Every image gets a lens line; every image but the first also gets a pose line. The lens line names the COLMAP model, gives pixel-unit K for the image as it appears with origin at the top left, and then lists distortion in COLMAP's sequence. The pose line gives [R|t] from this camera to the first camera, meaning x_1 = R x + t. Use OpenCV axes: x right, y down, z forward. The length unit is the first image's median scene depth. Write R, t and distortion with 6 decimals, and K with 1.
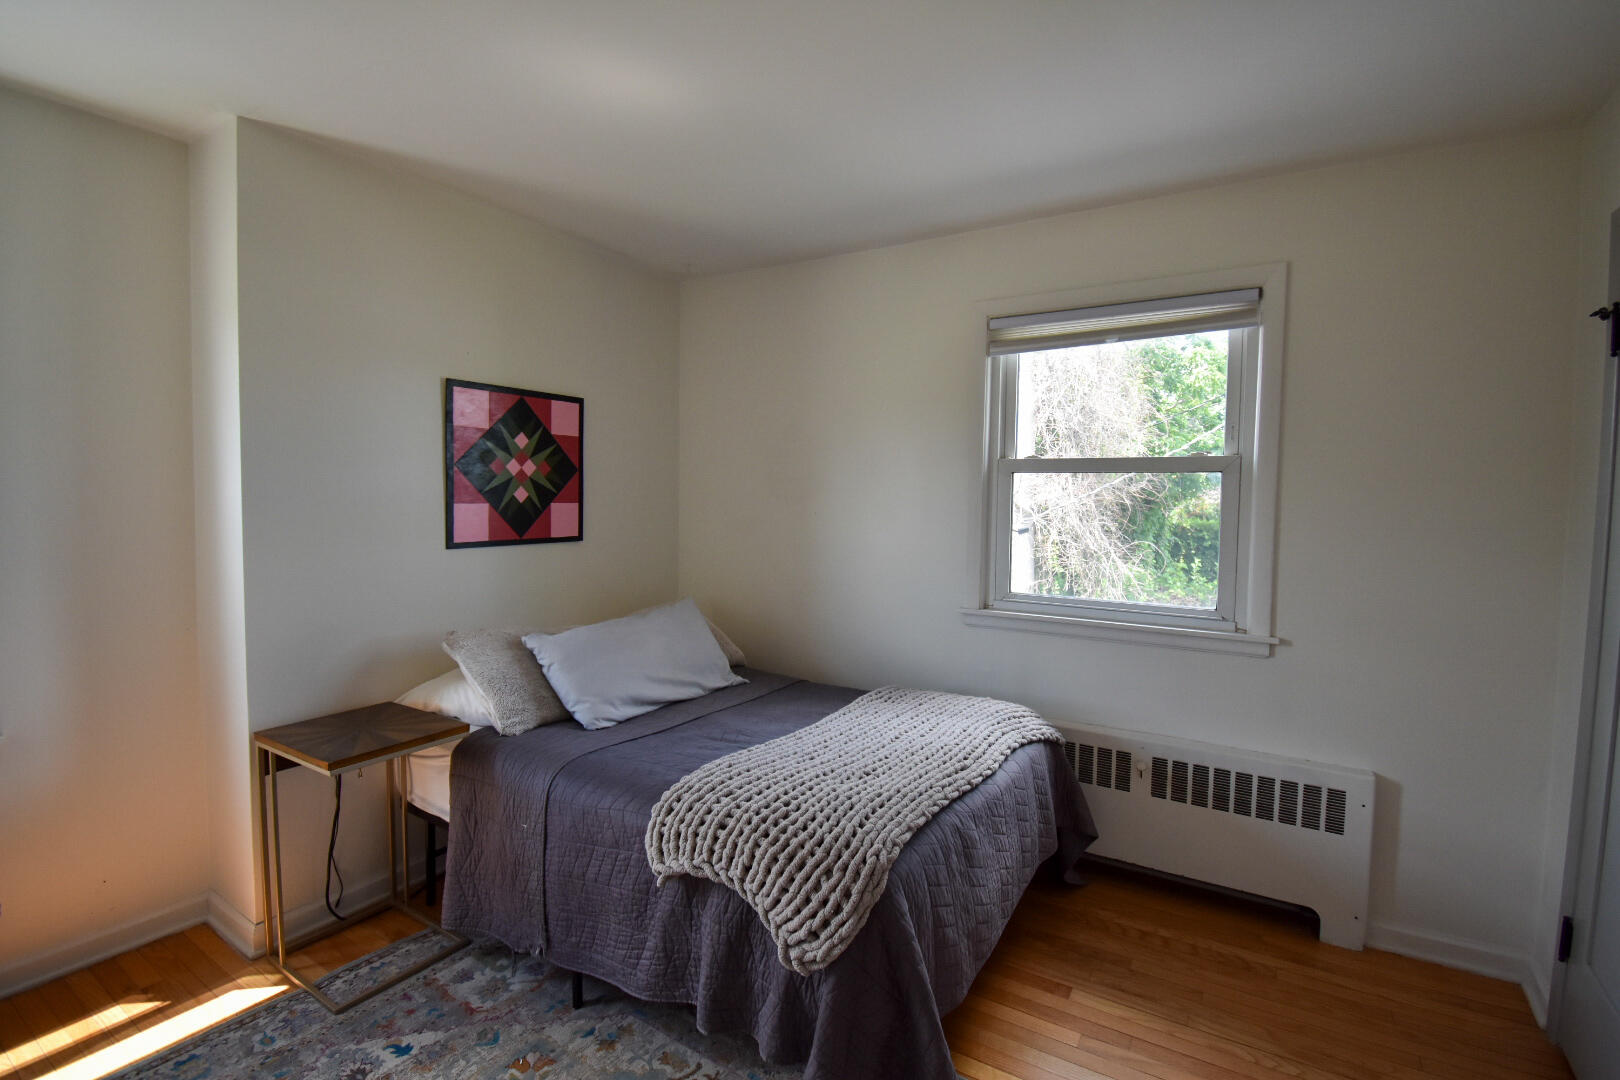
lens RADIAL K [[731.0, 0, 820.4], [0, 731.0, 542.8], [0, 0, 1]] dist [-0.001137, -0.000214]
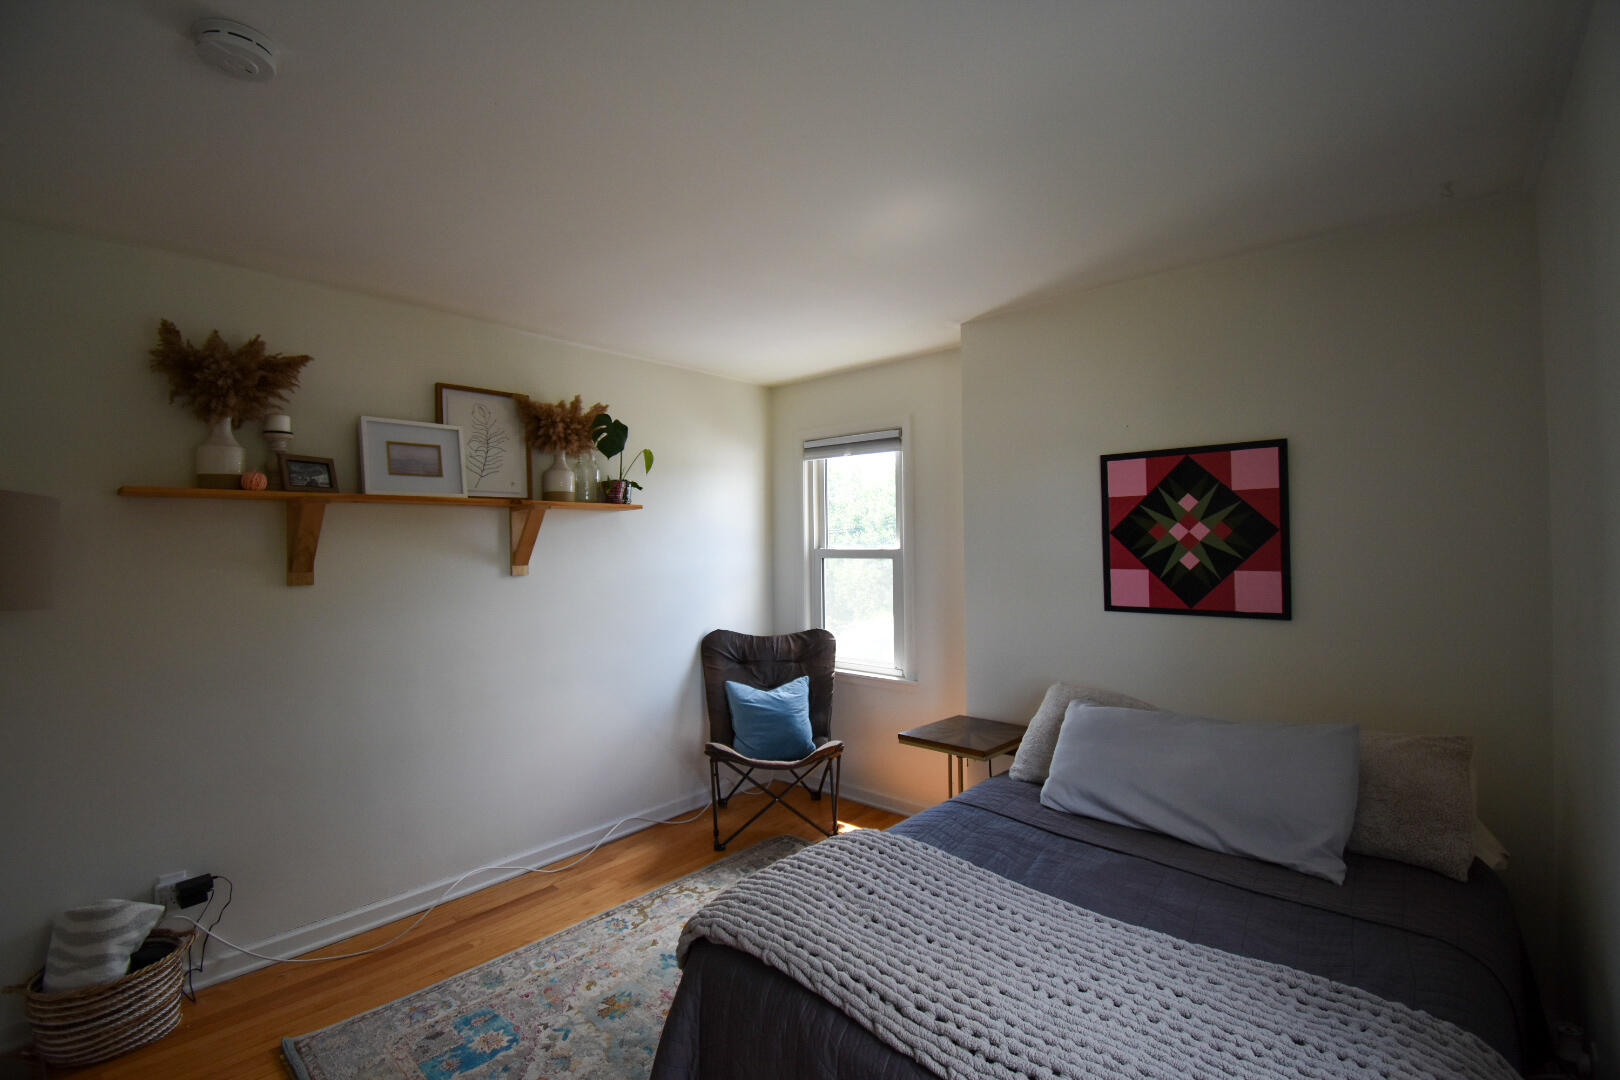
lens RADIAL K [[731.0, 0, 822.0], [0, 731.0, 542.1], [0, 0, 1]] dist [-0.001137, -0.000214]
pose [[-0.175370, -0.010631, -0.984445, 0.579169], [-0.054151, 0.998532, -0.001136, -0.063523], [0.983012, 0.053110, -0.175689, 0.707930]]
